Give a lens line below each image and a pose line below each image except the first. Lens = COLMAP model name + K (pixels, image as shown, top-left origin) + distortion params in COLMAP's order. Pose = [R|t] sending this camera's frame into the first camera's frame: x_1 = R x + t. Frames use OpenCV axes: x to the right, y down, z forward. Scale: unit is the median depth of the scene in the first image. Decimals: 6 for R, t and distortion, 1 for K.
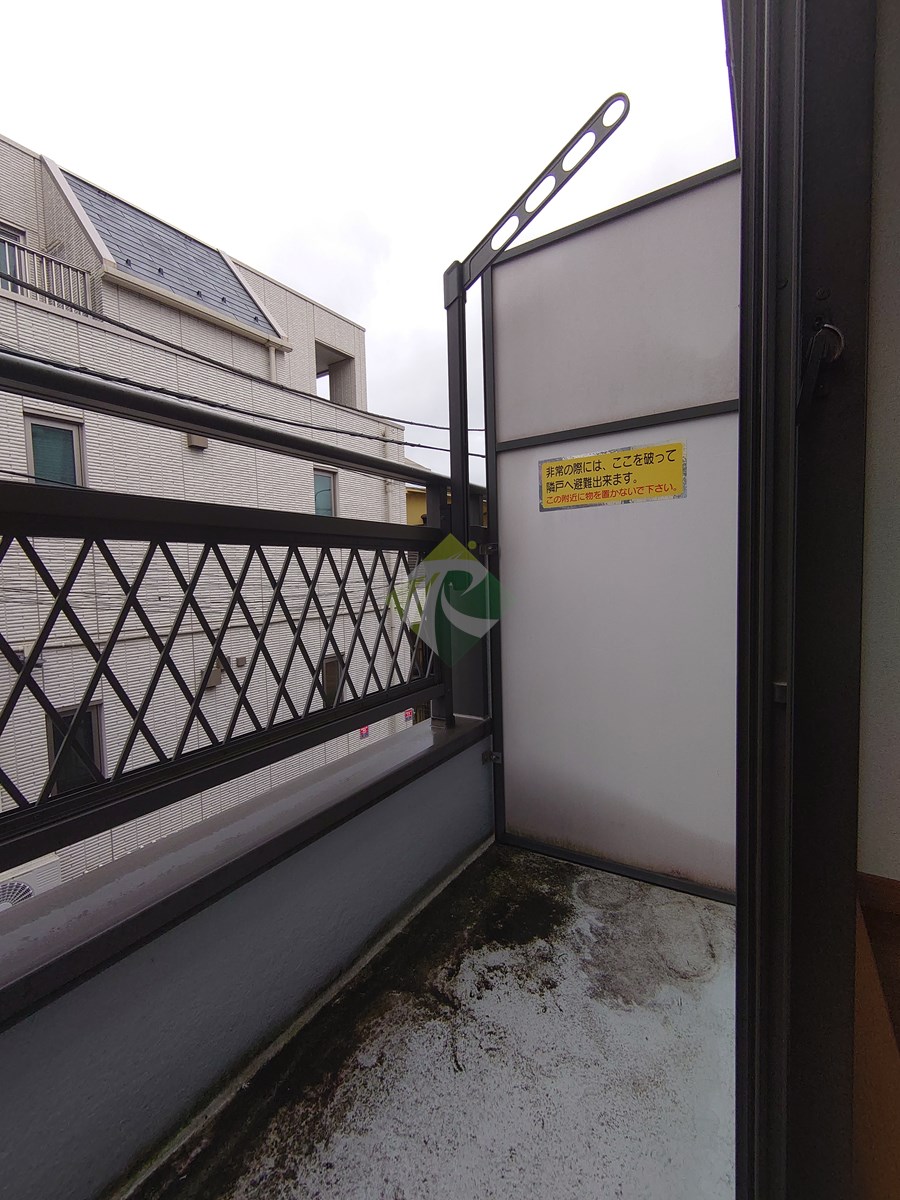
lens RADIAL K [[517.5, 0, 450.0], [0, 517.5, 600.0], [0, 0, 1]] dist [0.000460, -0.000575]
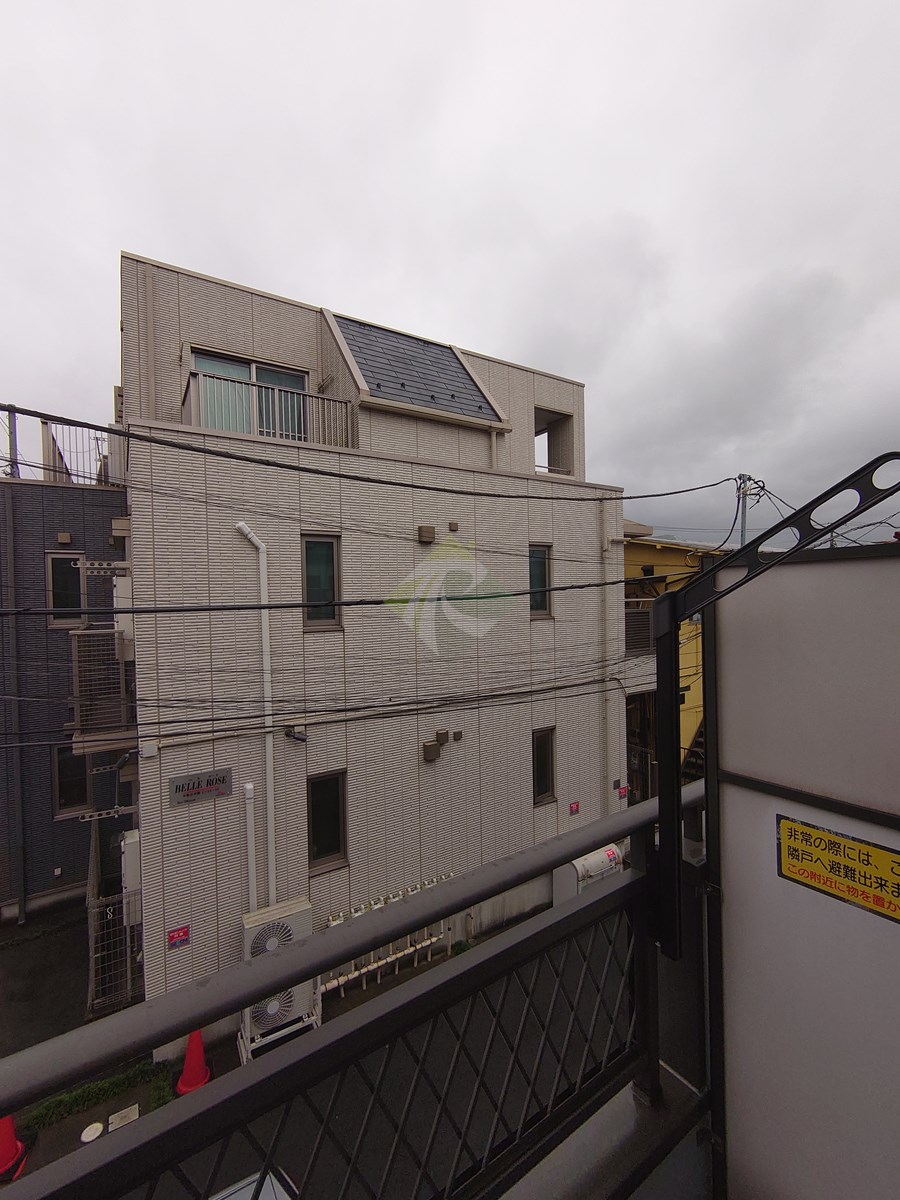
lens RADIAL K [[516.2, 0, 450.0], [0, 516.2, 600.0], [0, 0, 1]] dist [0.003954, 0.000378]
pose [[0.915803, 0.013928, -0.401386, 0.004845], [-0.027422, 0.999235, -0.027892, -0.123833], [0.400690, 0.036550, 0.915484, 0.007201]]
